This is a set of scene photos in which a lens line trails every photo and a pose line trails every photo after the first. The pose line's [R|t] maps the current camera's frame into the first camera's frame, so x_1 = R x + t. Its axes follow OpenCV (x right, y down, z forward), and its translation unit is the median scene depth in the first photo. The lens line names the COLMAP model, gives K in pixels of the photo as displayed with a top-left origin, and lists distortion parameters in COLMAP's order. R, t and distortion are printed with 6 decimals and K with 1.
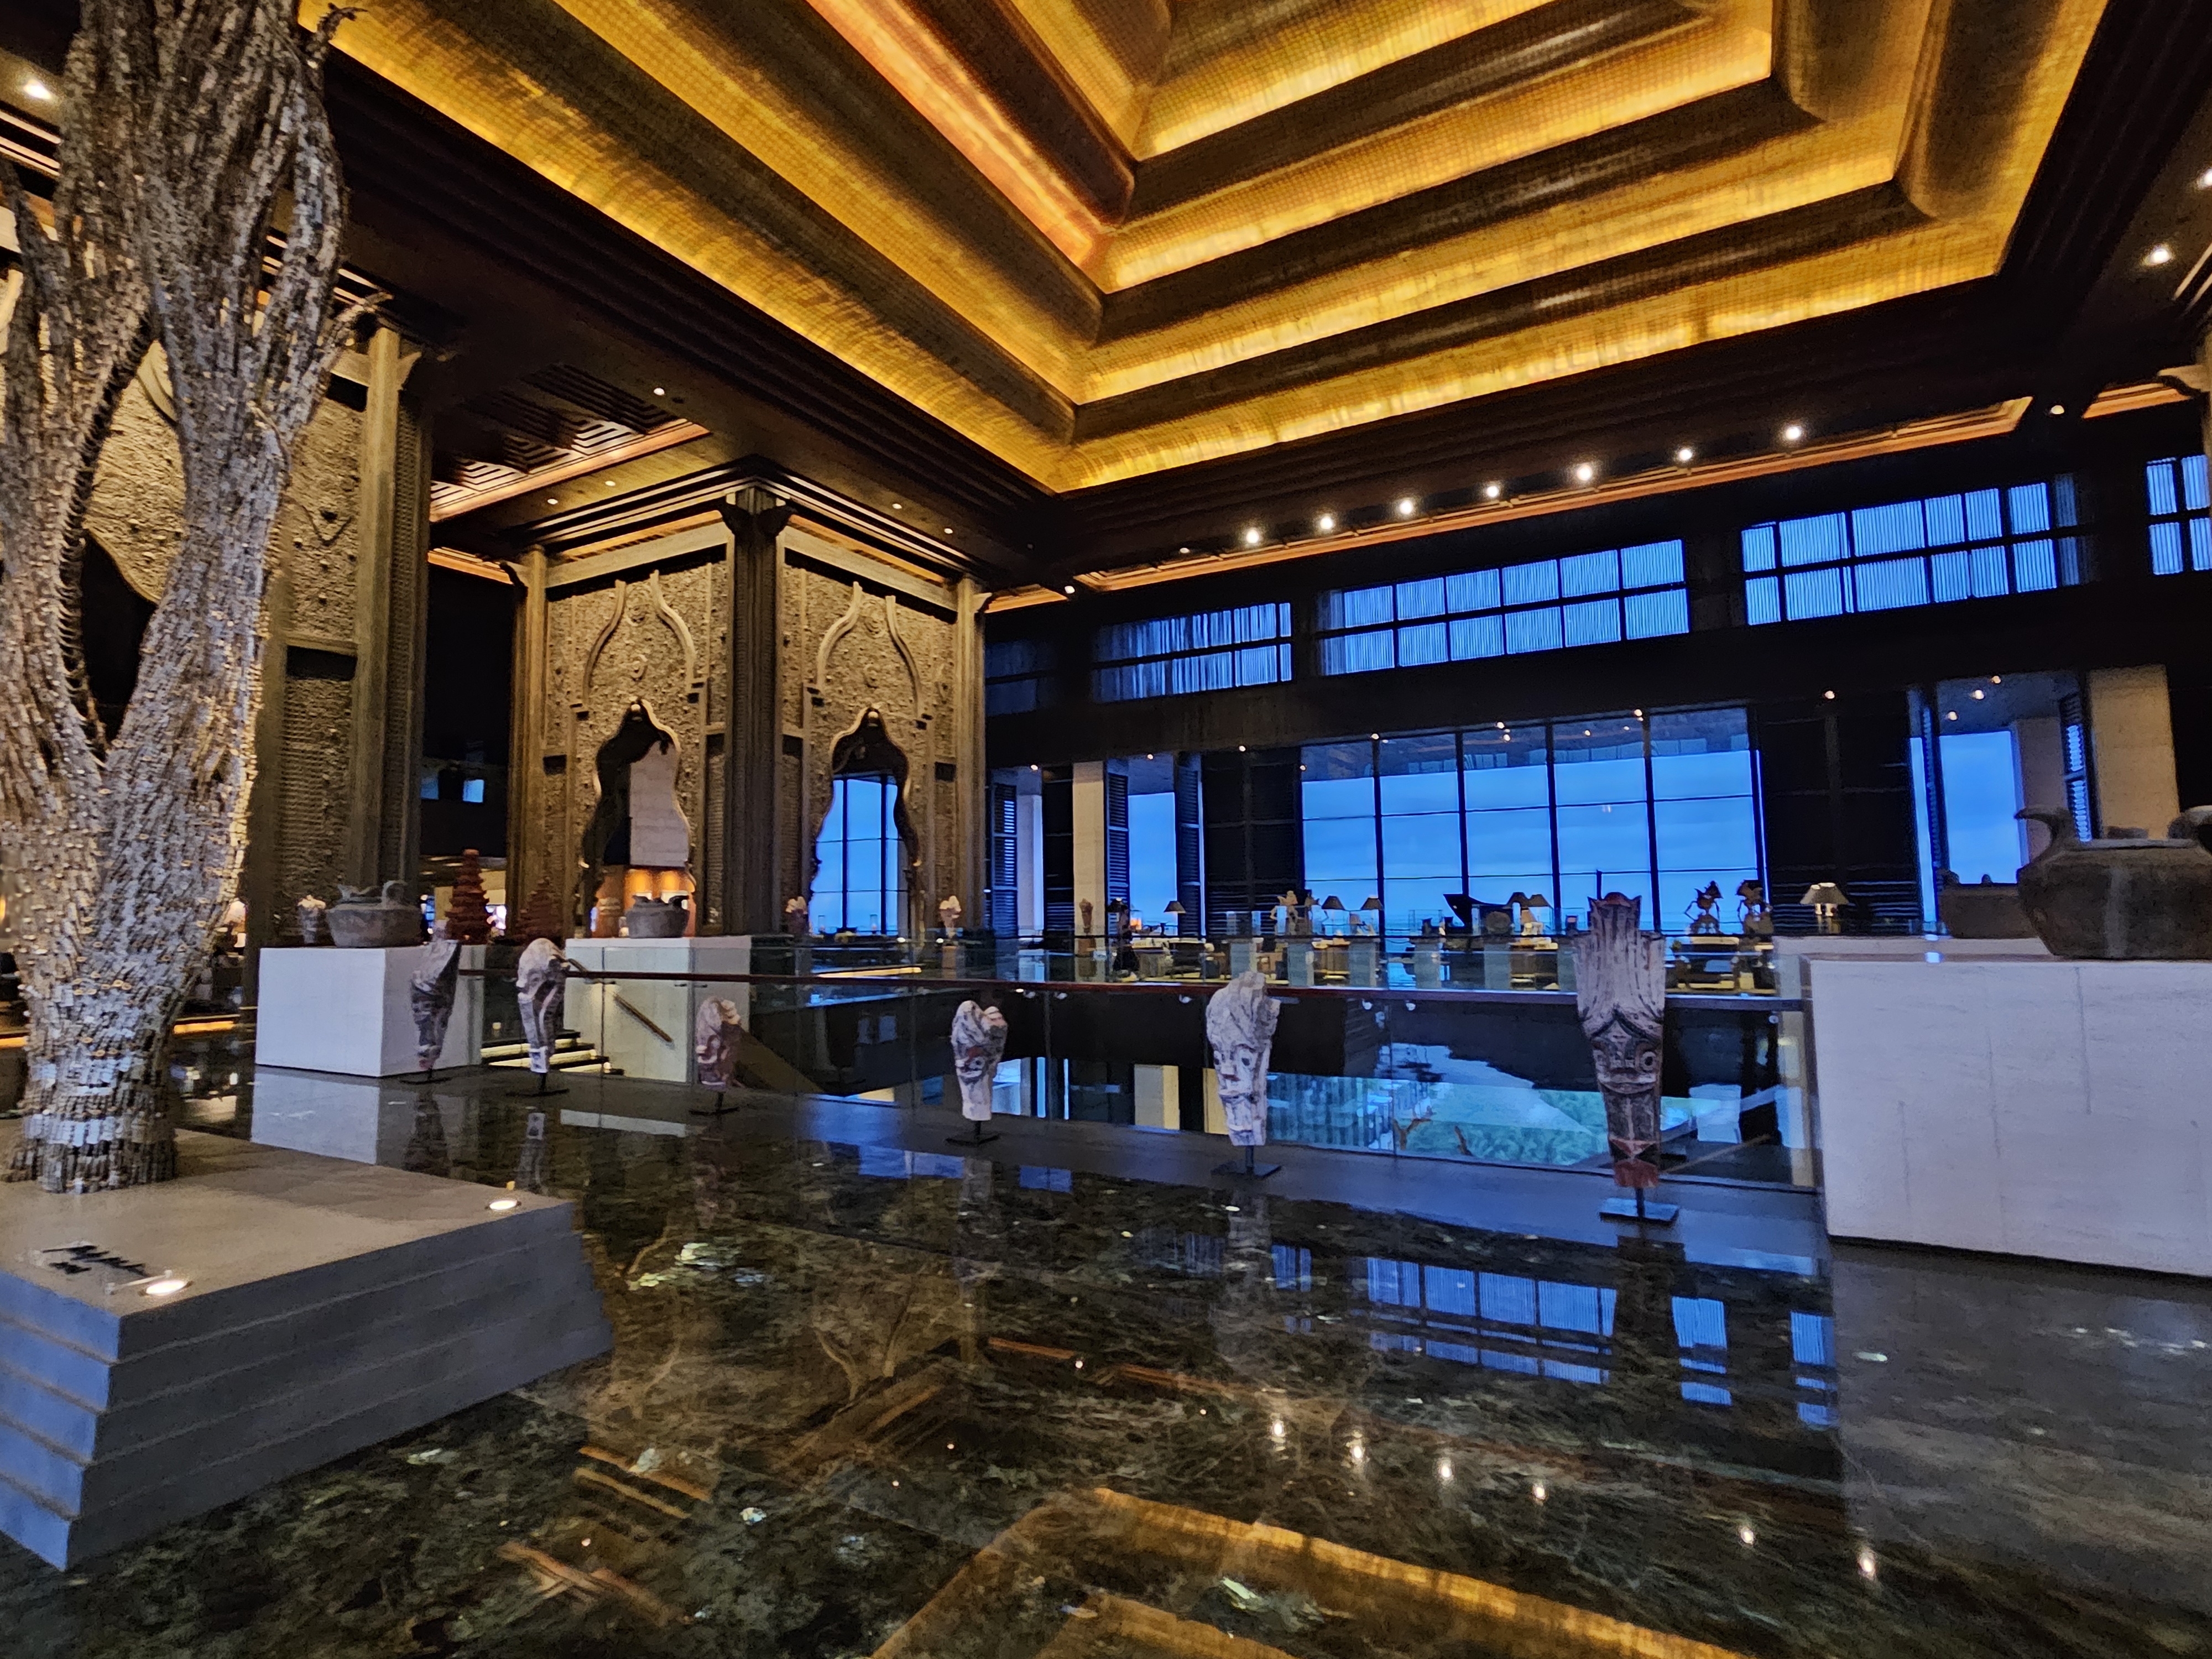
lens RADIAL K [[1098.3, 0, 1106.0], [0, 1098.3, 829.5], [0, 0, 1]] dist [-0.039559, -0.000182]
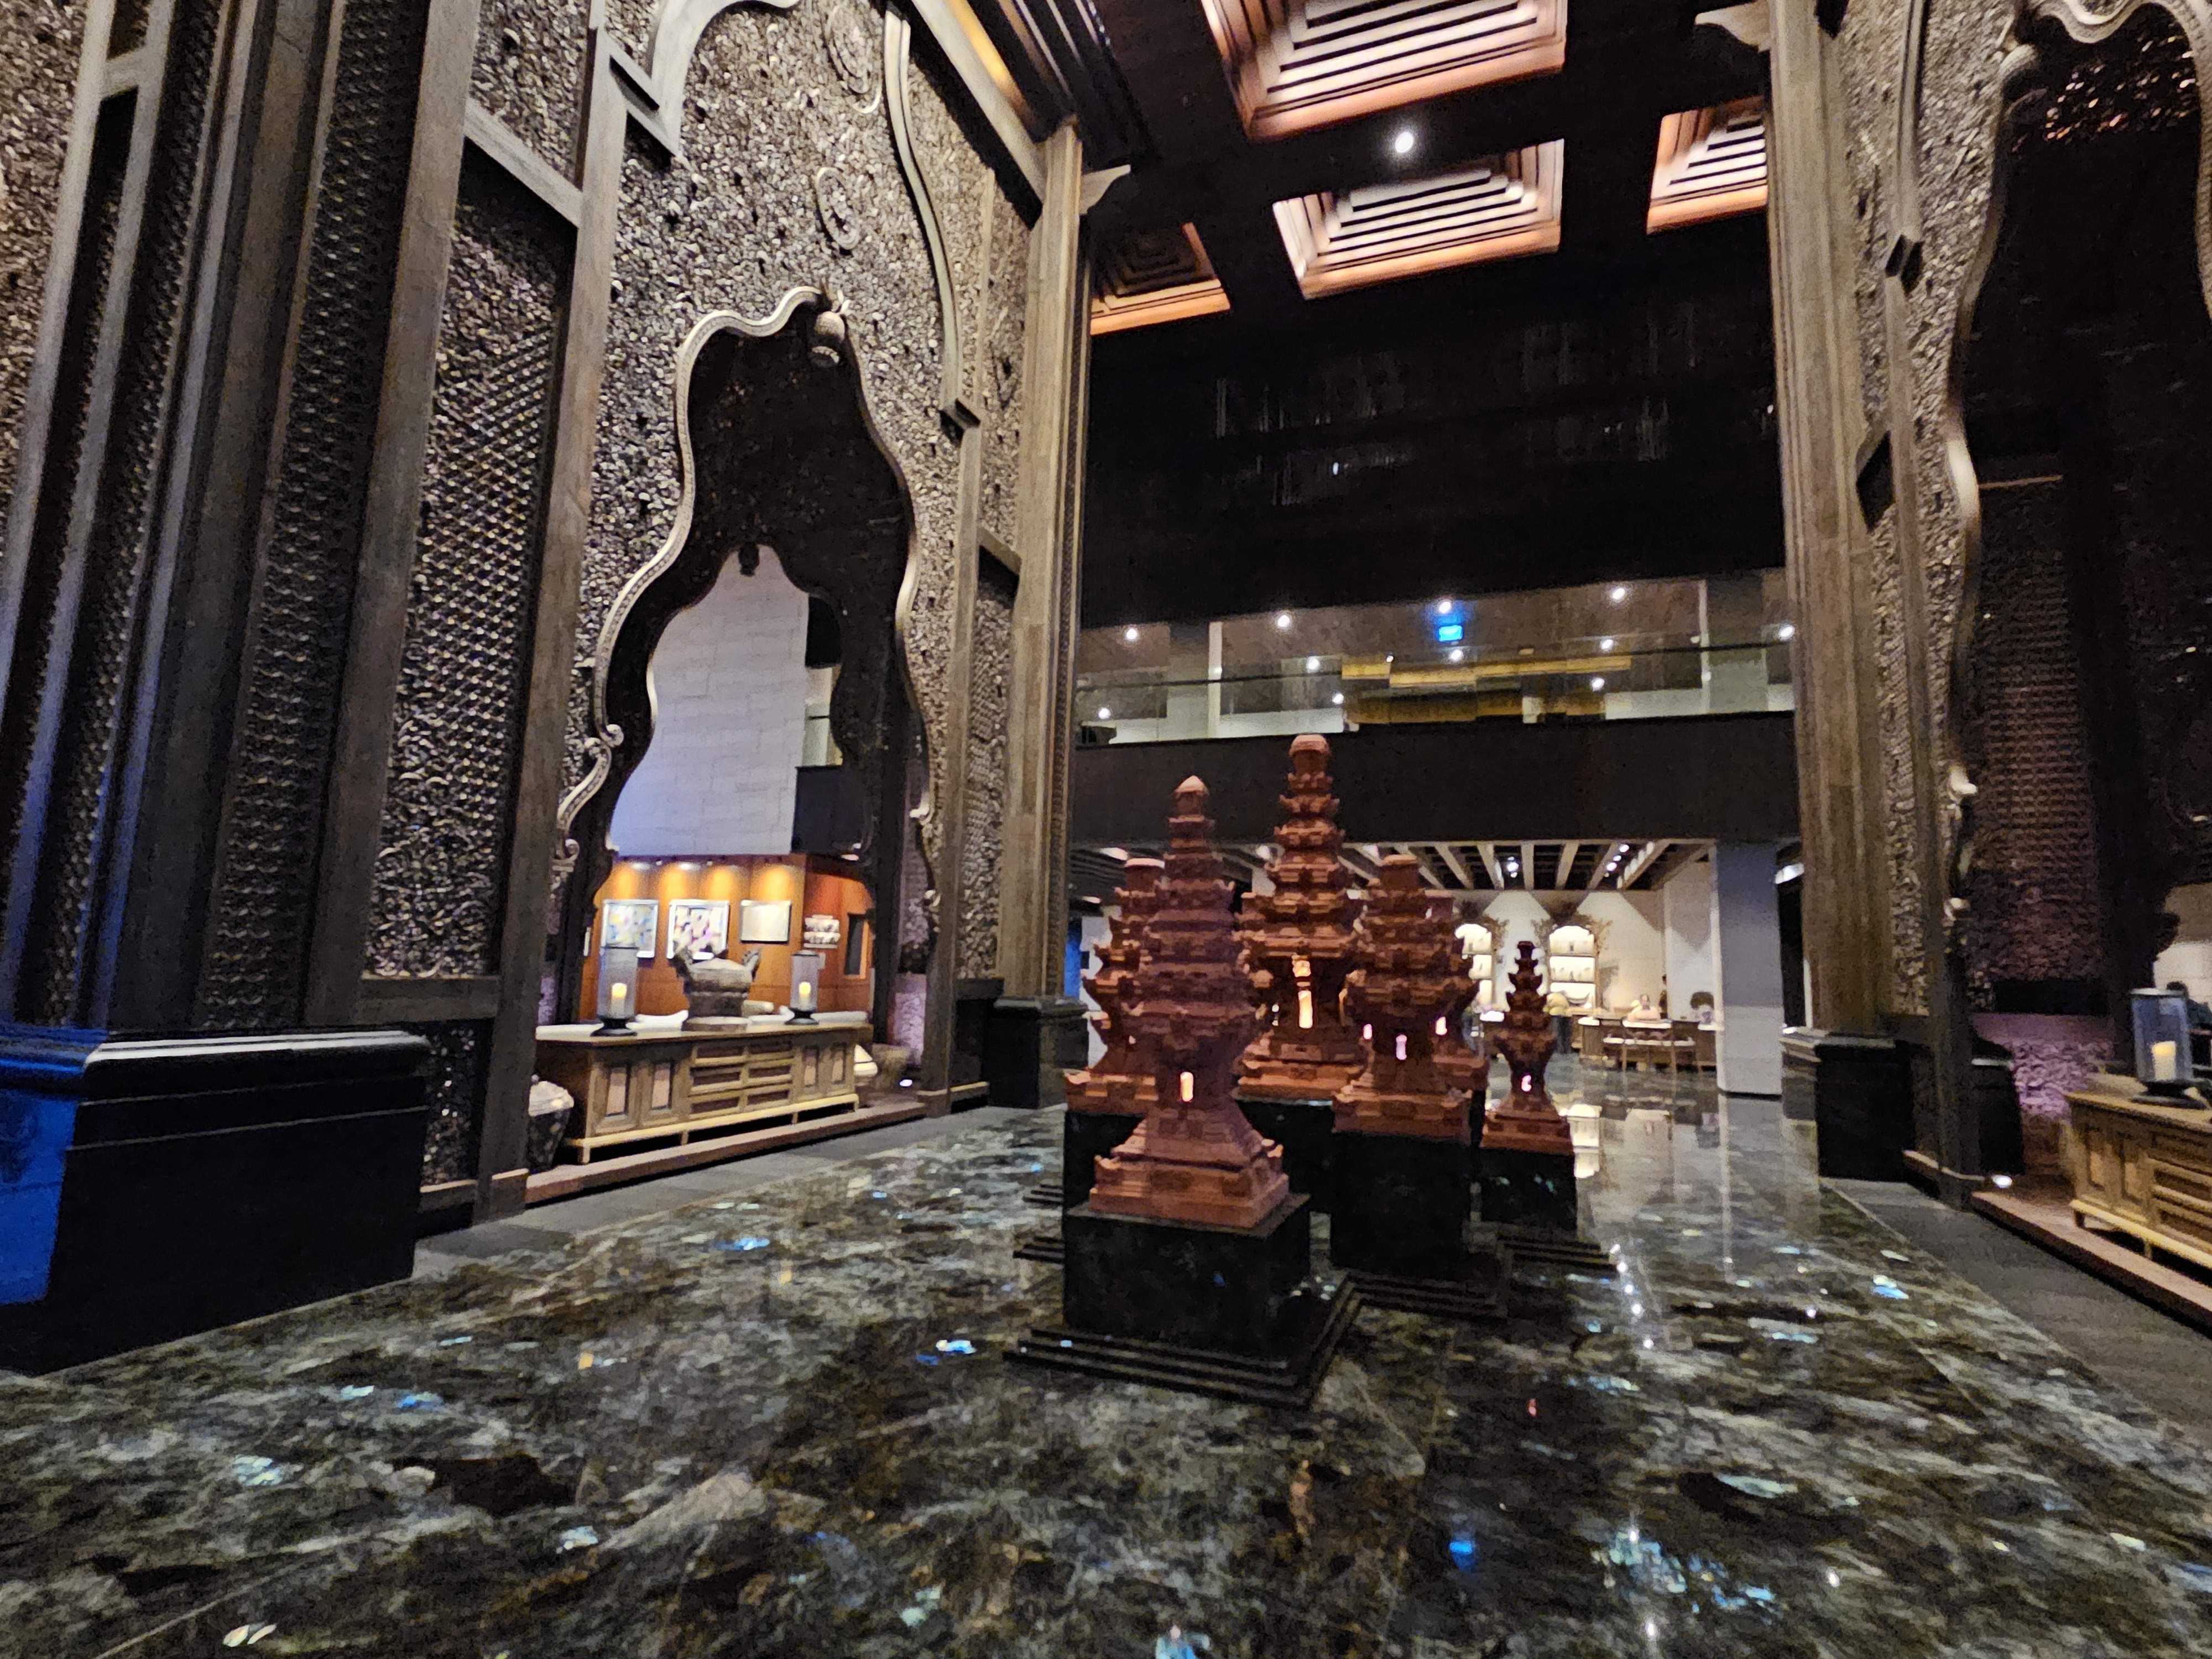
lens RADIAL K [[1098.3, 0, 1106.0], [0, 1098.3, 829.5], [0, 0, 1]] dist [-0.039559, -0.000182]
pose [[0.989329, 0.068519, 0.128584, -0.163962], [-0.061798, 0.996541, -0.055557, 0.053287], [-0.131946, 0.047018, 0.990141, 0.686356]]
